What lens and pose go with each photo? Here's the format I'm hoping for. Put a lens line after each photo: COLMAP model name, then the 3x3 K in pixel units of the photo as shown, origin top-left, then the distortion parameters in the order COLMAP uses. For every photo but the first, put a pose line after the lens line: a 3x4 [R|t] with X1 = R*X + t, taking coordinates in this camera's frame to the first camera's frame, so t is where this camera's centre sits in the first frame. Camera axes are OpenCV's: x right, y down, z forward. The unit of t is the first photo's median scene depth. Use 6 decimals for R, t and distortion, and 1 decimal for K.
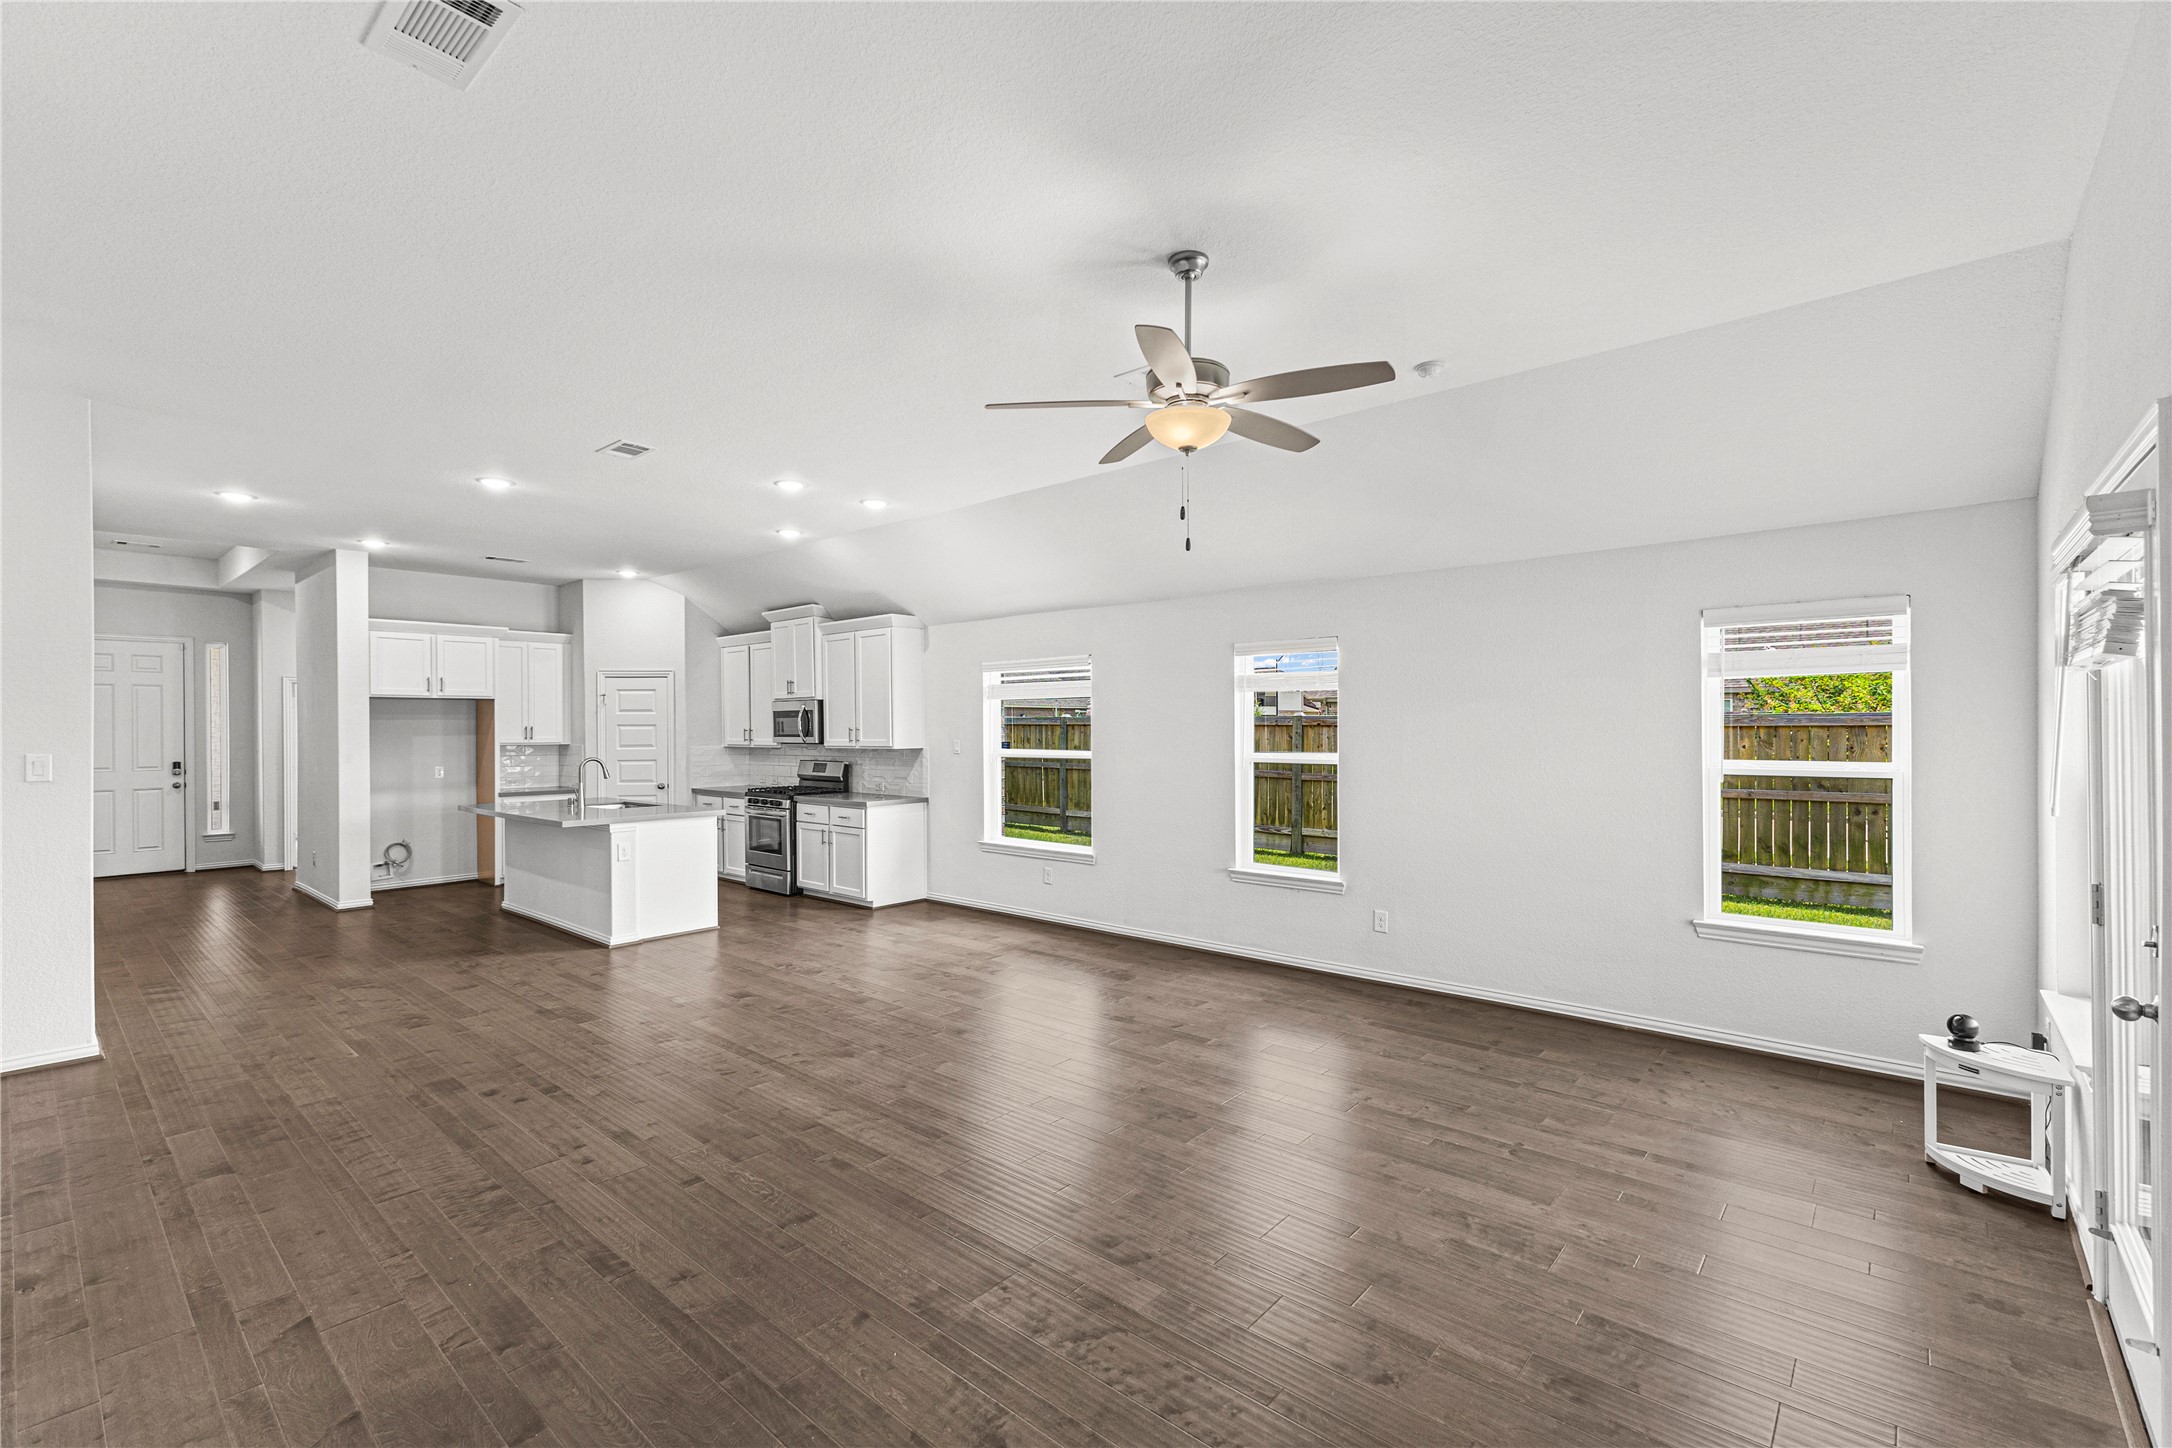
lens RADIAL K [[940.7, 0, 1086.2], [0, 940.7, 731.5], [0, 0, 1]] dist [0.012142, -0.000121]
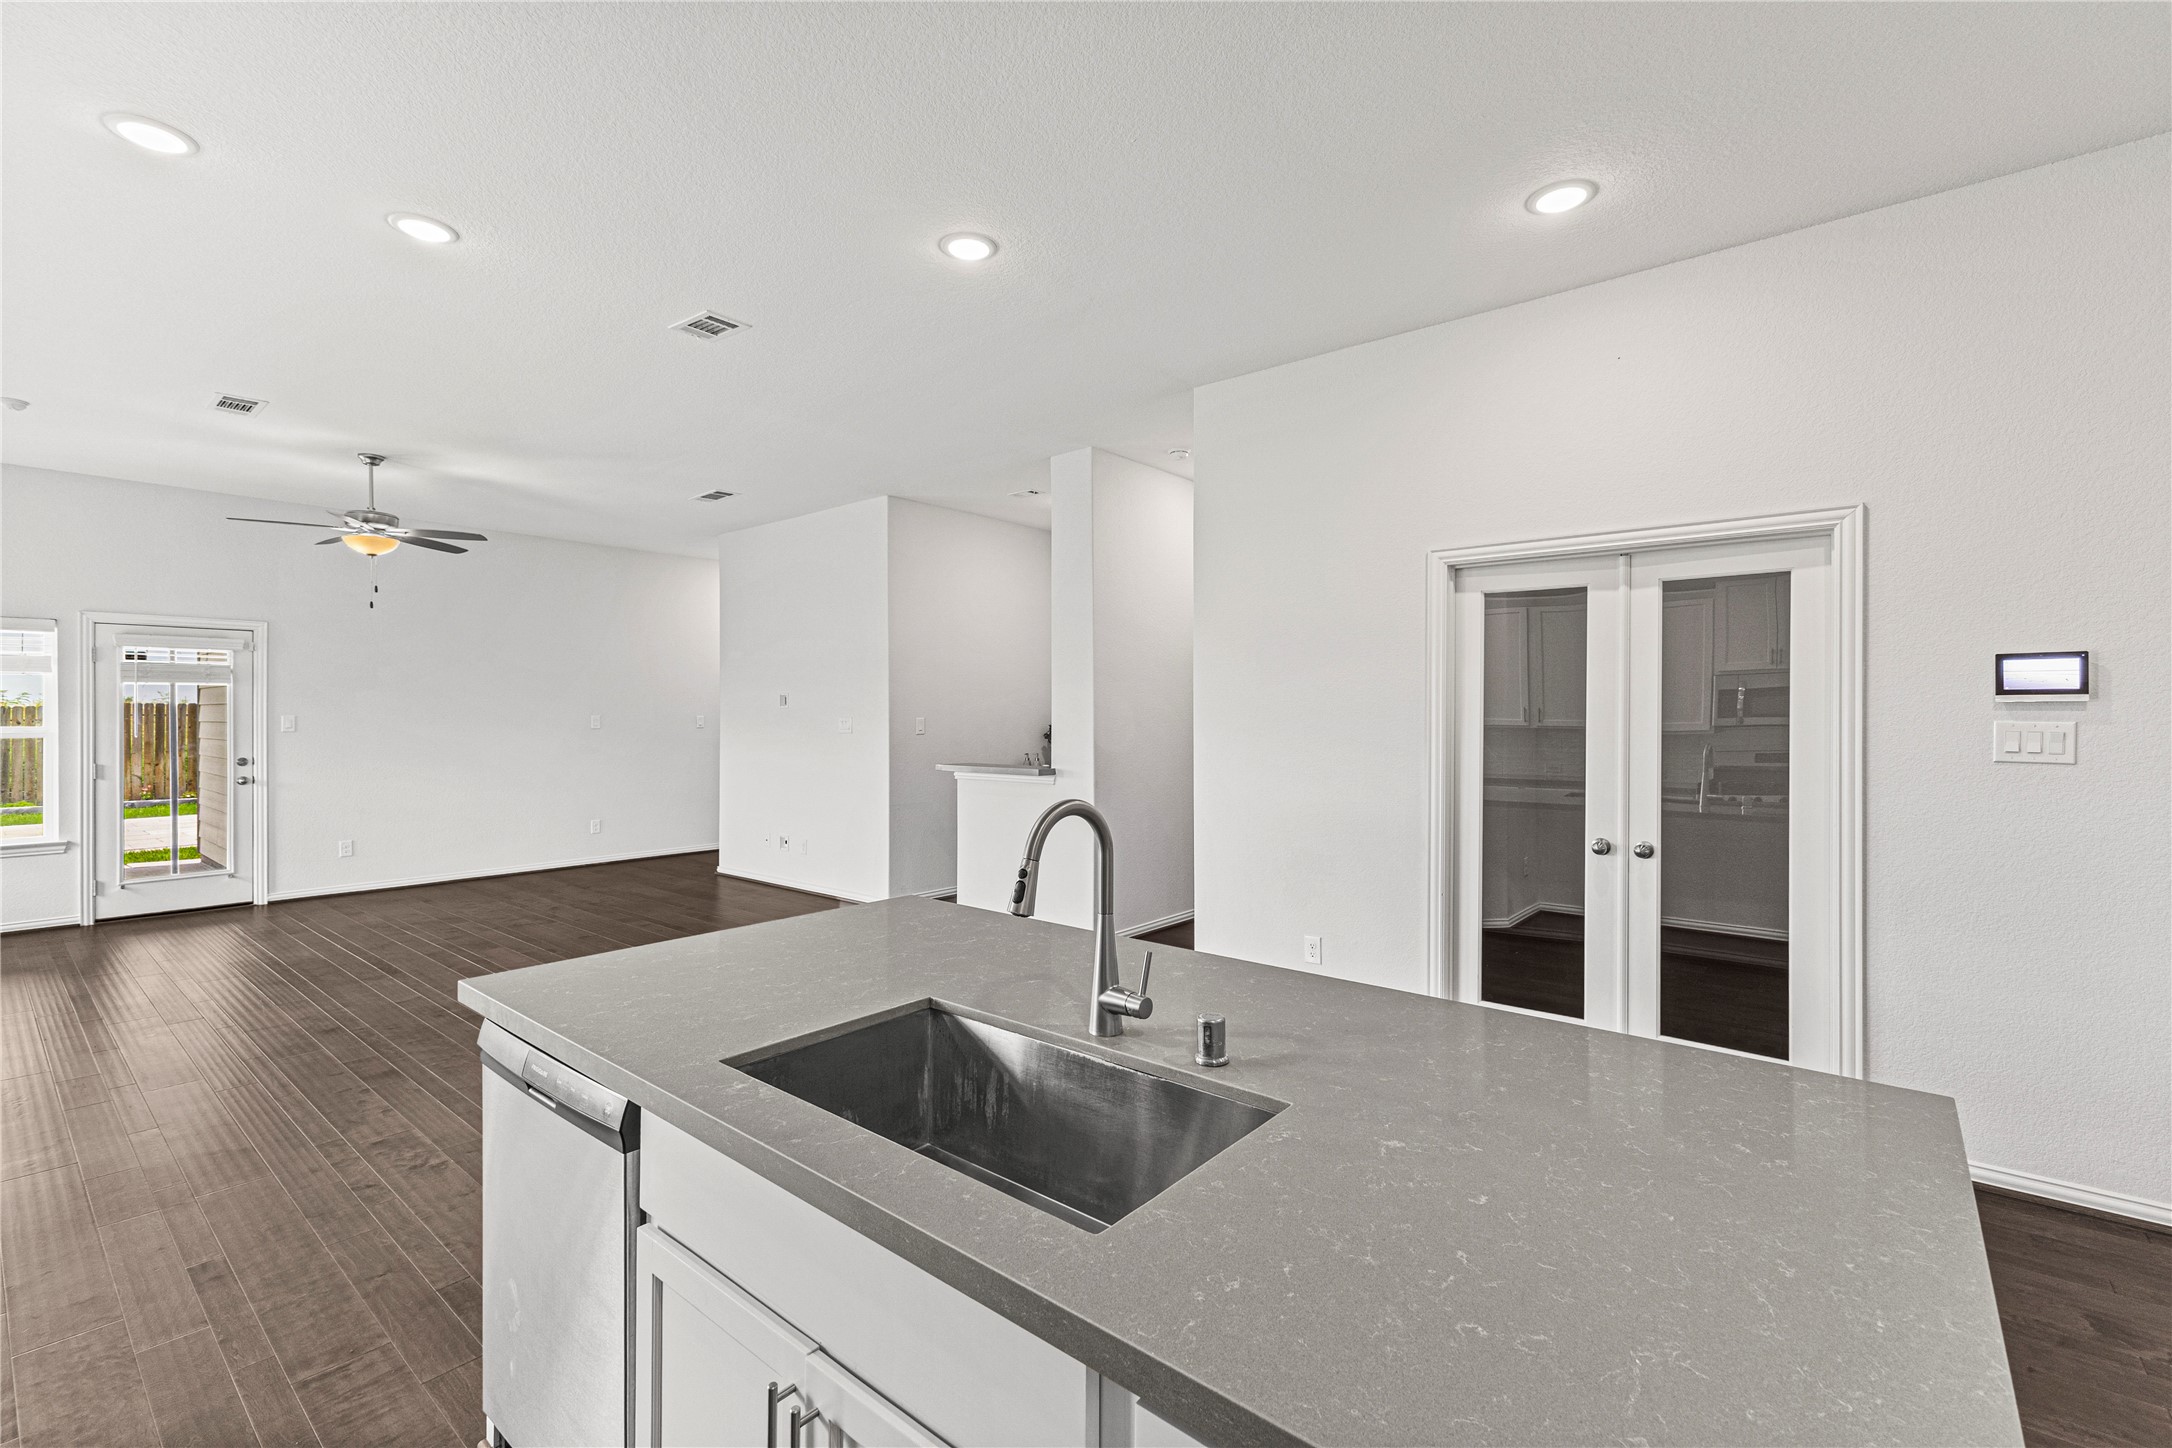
lens RADIAL K [[942.5, 0, 1087.8], [0, 942.5, 716.9], [0, 0, 1]] dist [0.011147, -0.000677]
pose [[-0.999586, 0.005465, -0.028253, -0.452000], [0.005261, 0.999960, 0.007276, 0.006547], [0.028292, 0.007125, -0.999574, 1.040546]]
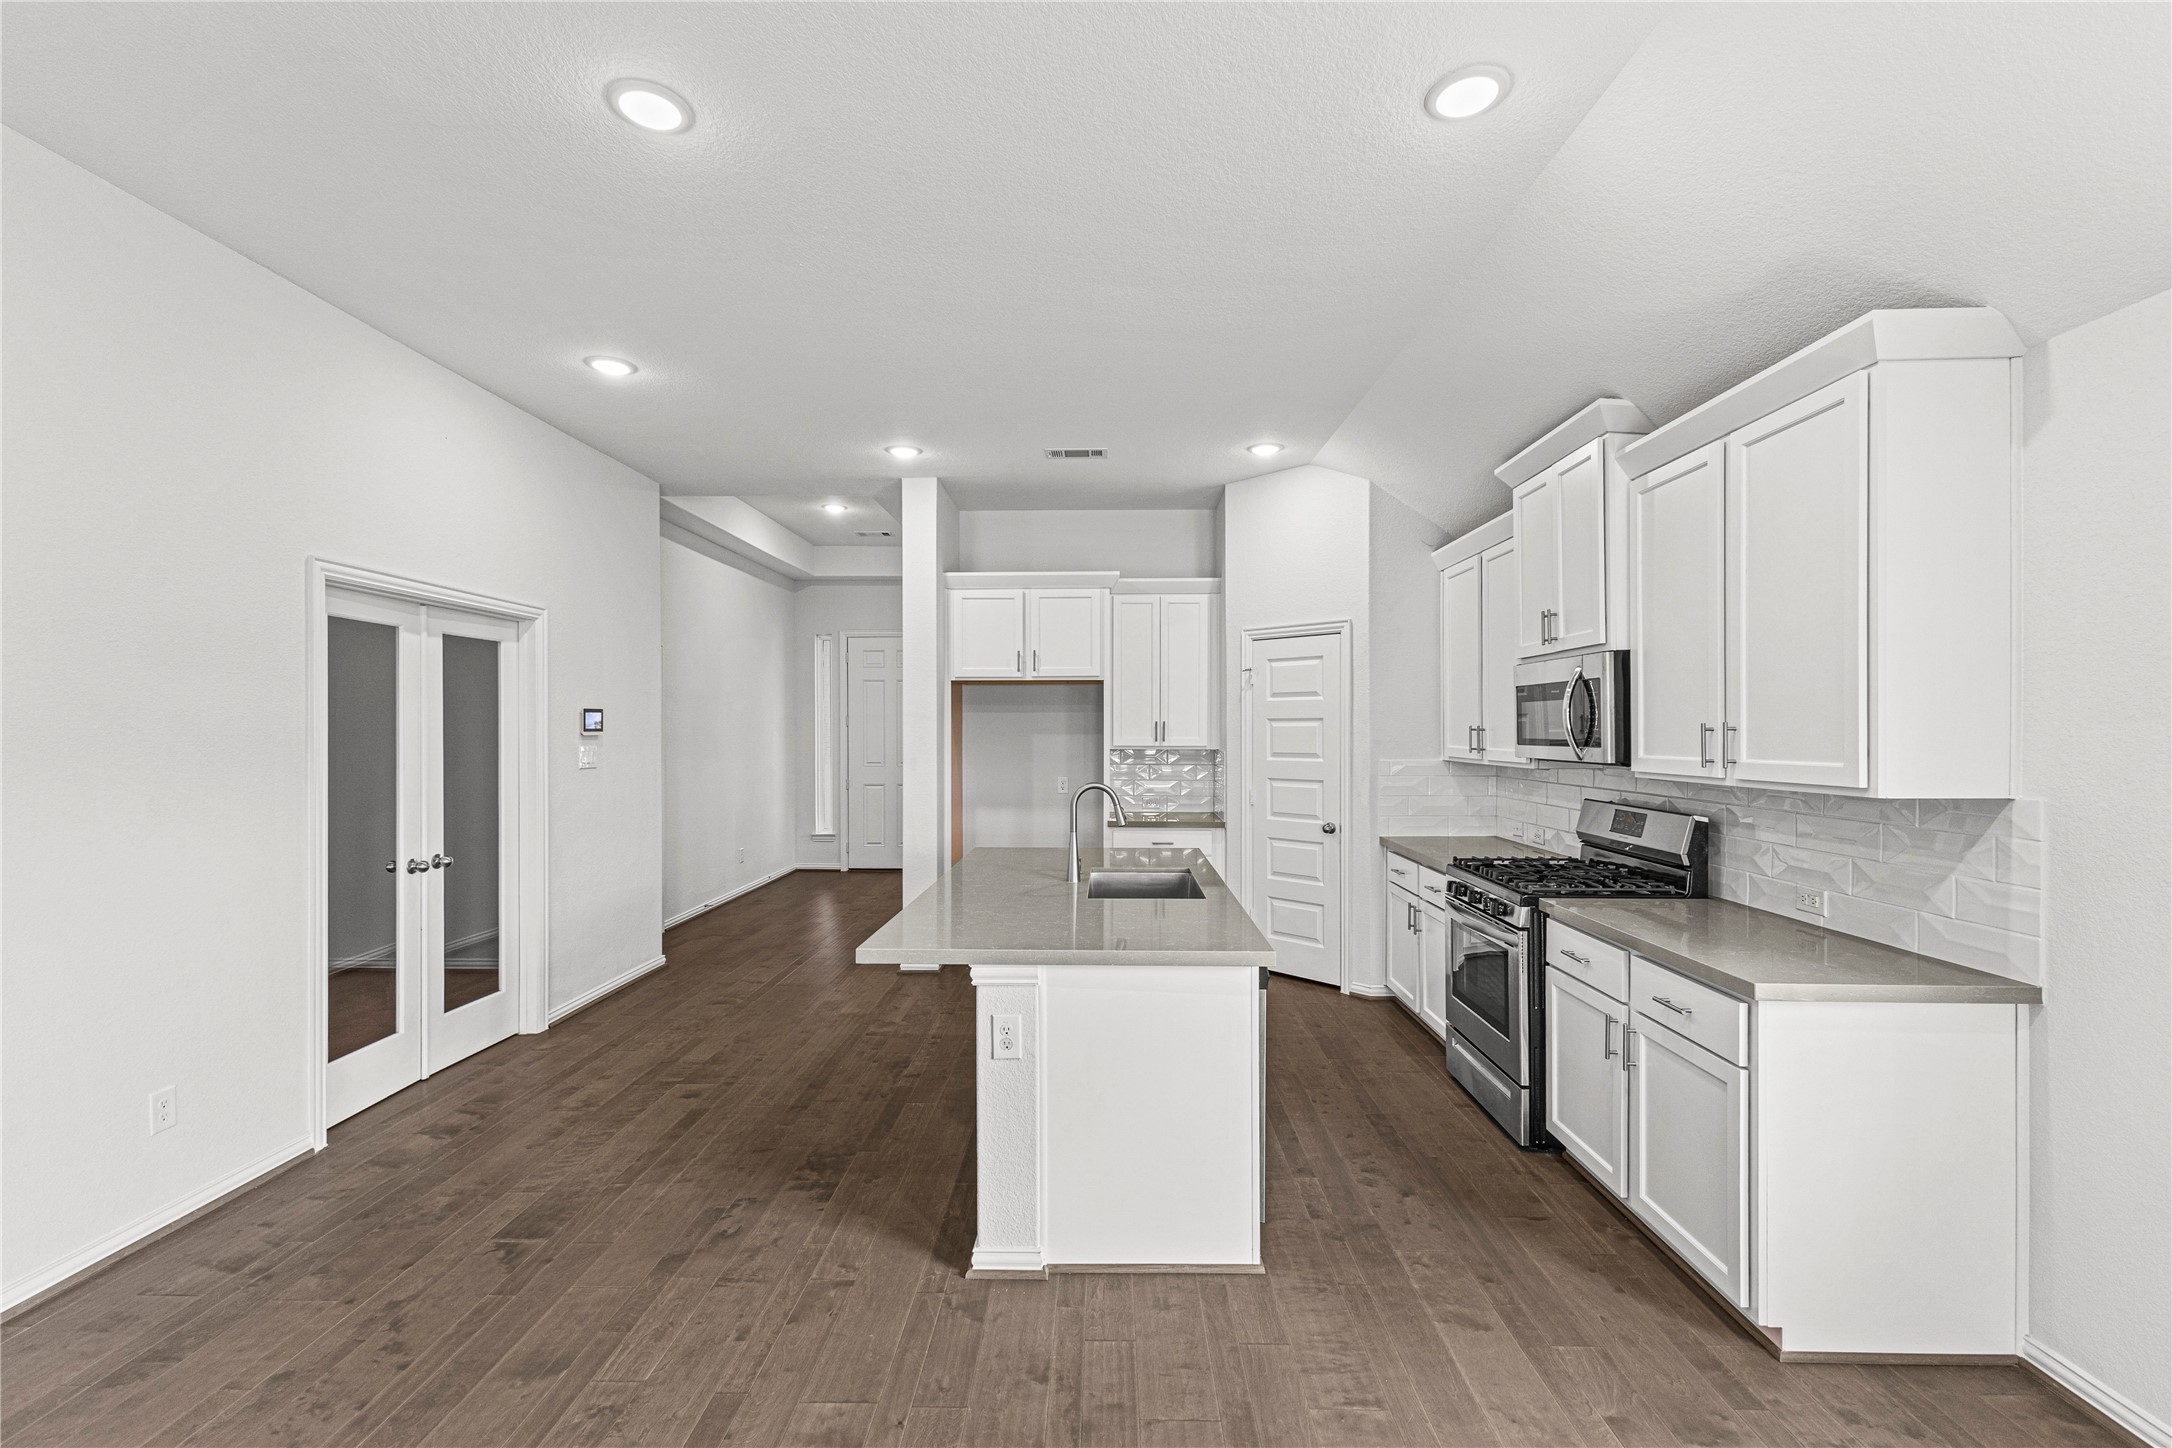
lens RADIAL K [[940.7, 0, 1086.2], [0, 940.7, 731.5], [0, 0, 1]] dist [0.012142, -0.000121]
pose [[0.642936, 0.007740, -0.765881, -0.128217], [-0.006130, 0.999969, 0.004959, -0.001384], [0.765896, 0.001506, 0.642963, 0.587378]]
